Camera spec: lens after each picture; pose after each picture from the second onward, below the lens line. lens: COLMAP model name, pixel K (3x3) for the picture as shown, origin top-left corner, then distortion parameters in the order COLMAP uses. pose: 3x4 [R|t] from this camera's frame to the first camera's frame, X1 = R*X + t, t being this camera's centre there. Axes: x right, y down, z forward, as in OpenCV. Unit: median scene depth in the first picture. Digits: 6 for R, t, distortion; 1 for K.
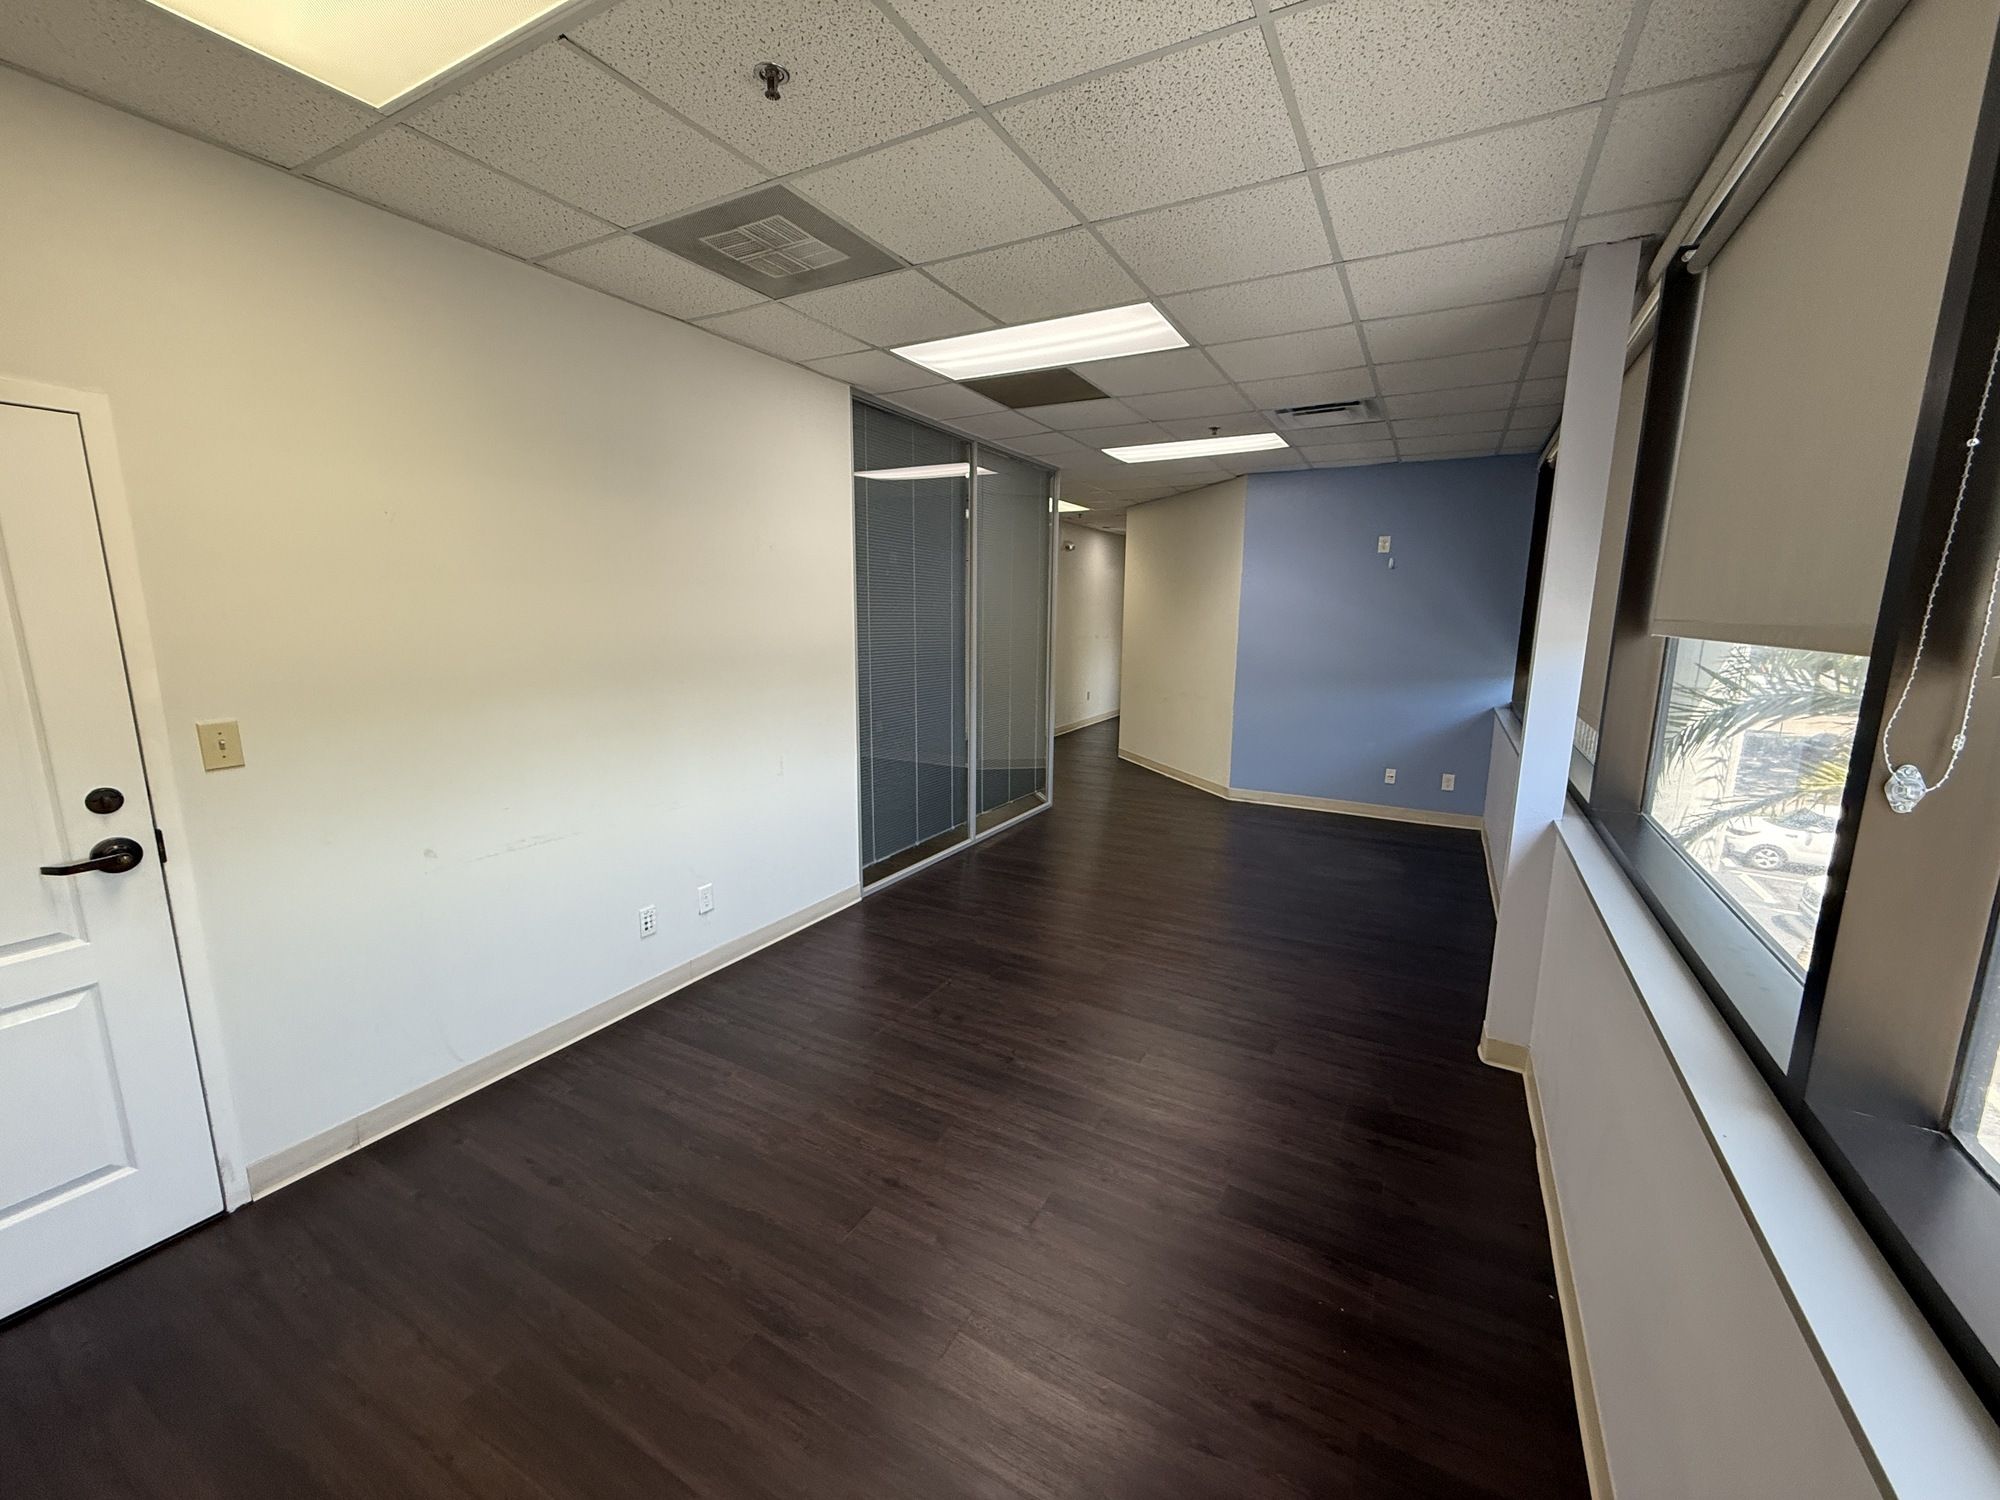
lens RADIAL K [[798.4, 0, 1000.0], [0, 798.4, 750.0], [0, 0, 1]] dist [0.000379, 0.000040]
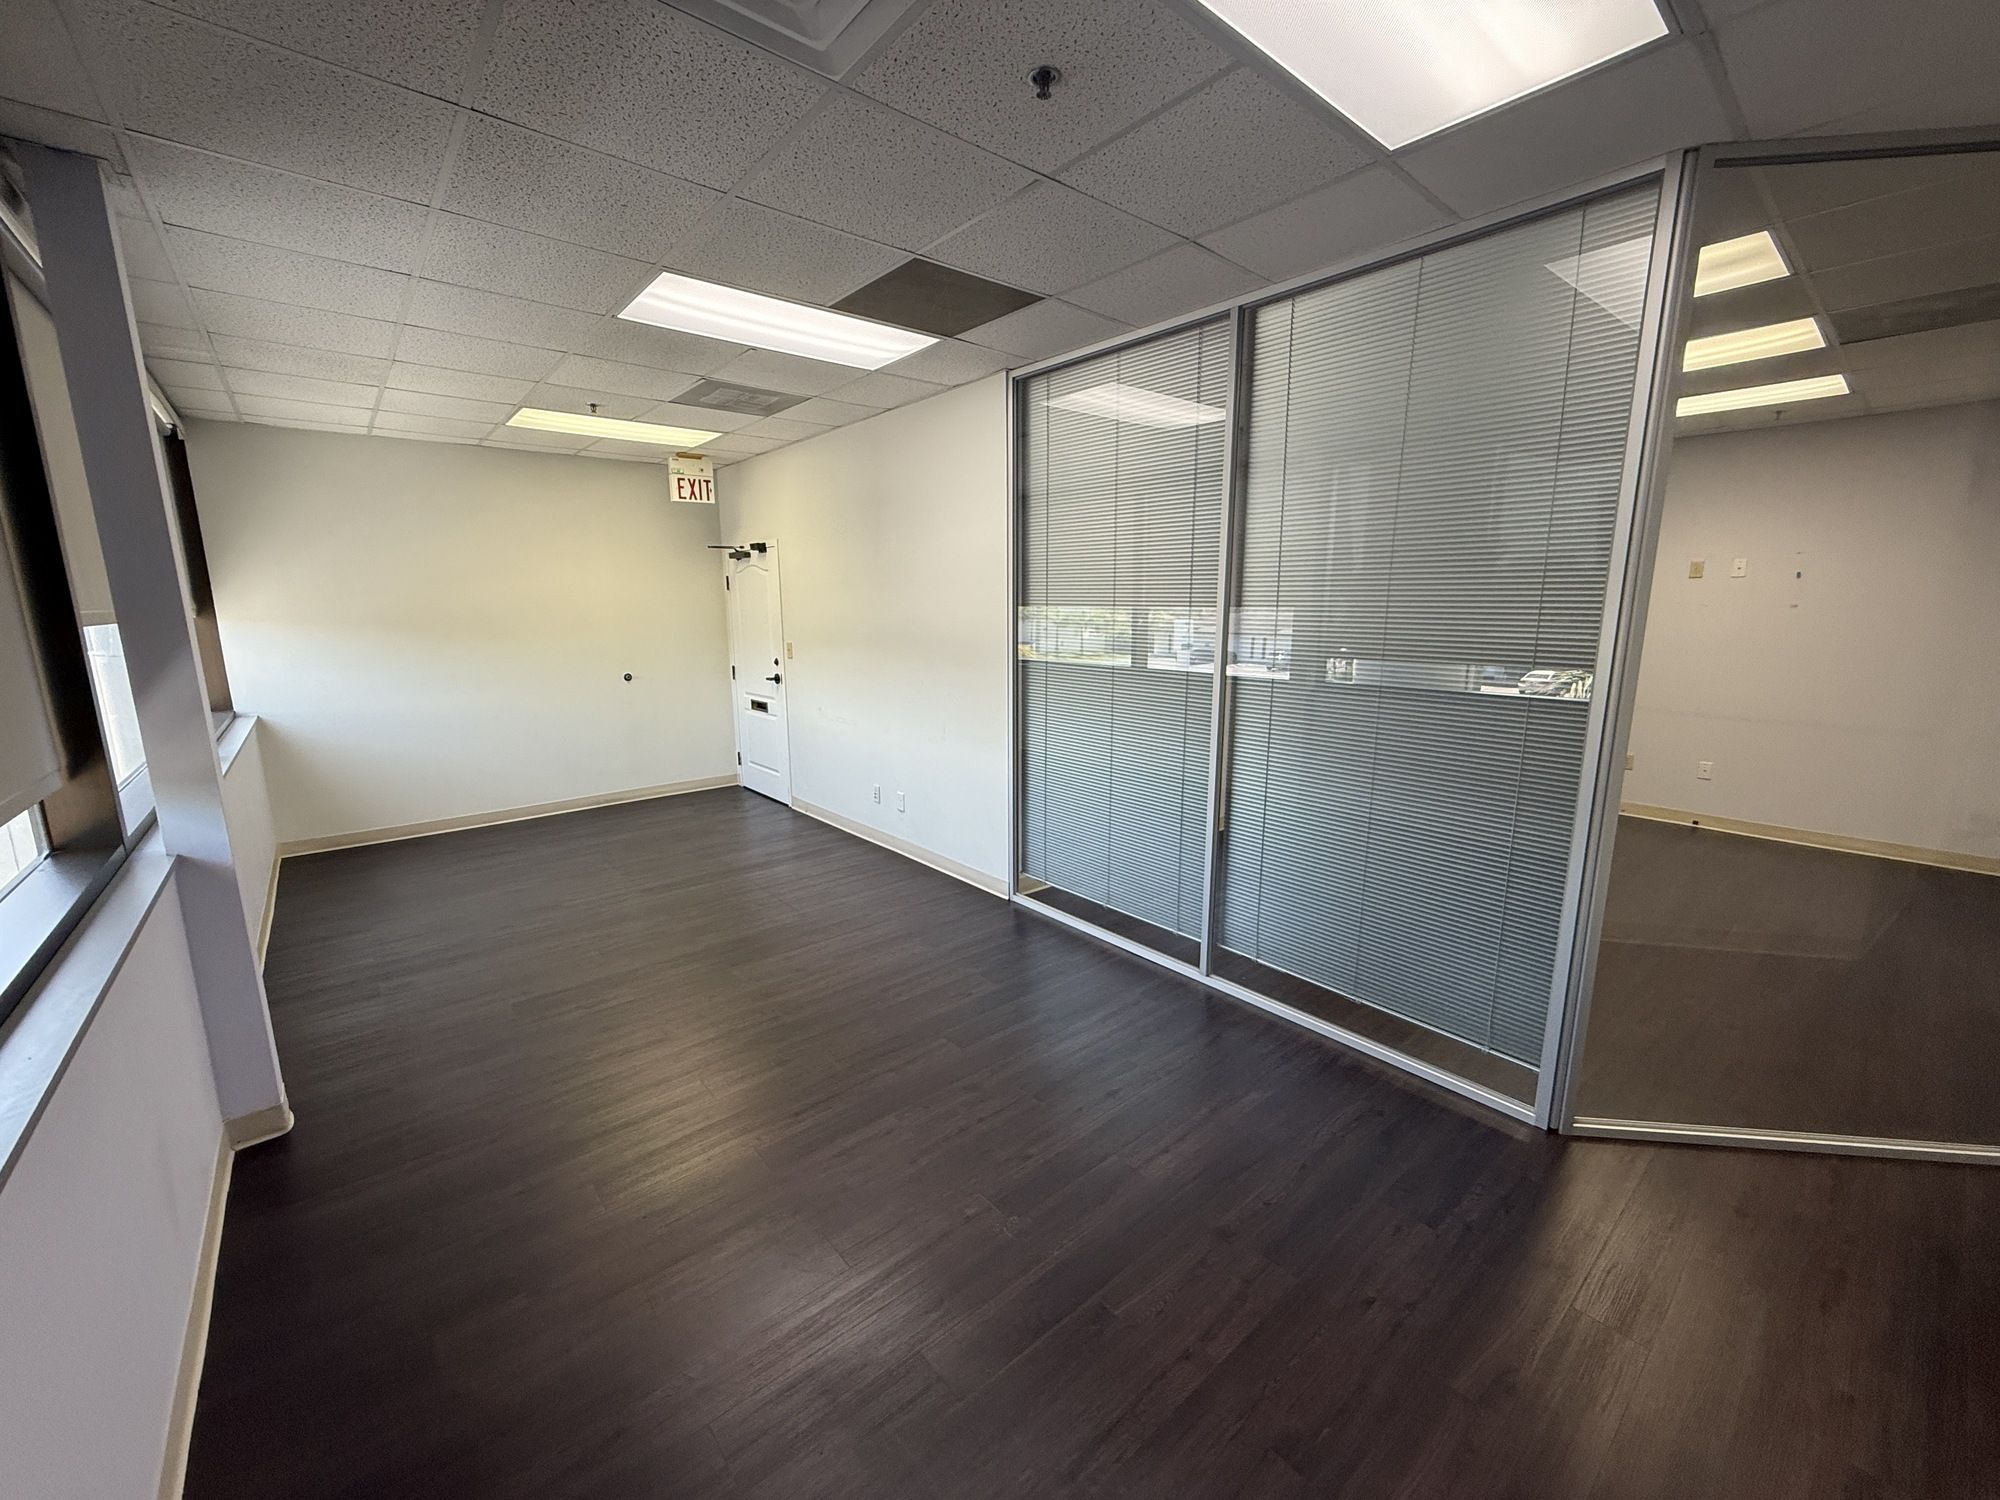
lens RADIAL K [[798.4, 0, 1000.0], [0, 798.4, 750.0], [0, 0, 1]] dist [0.000379, 0.000040]
pose [[-0.352366, 0.175365, -0.919285, 0.818743], [-0.156146, 0.957501, 0.242507, -0.262940], [0.922744, 0.228994, -0.310008, 1.459195]]
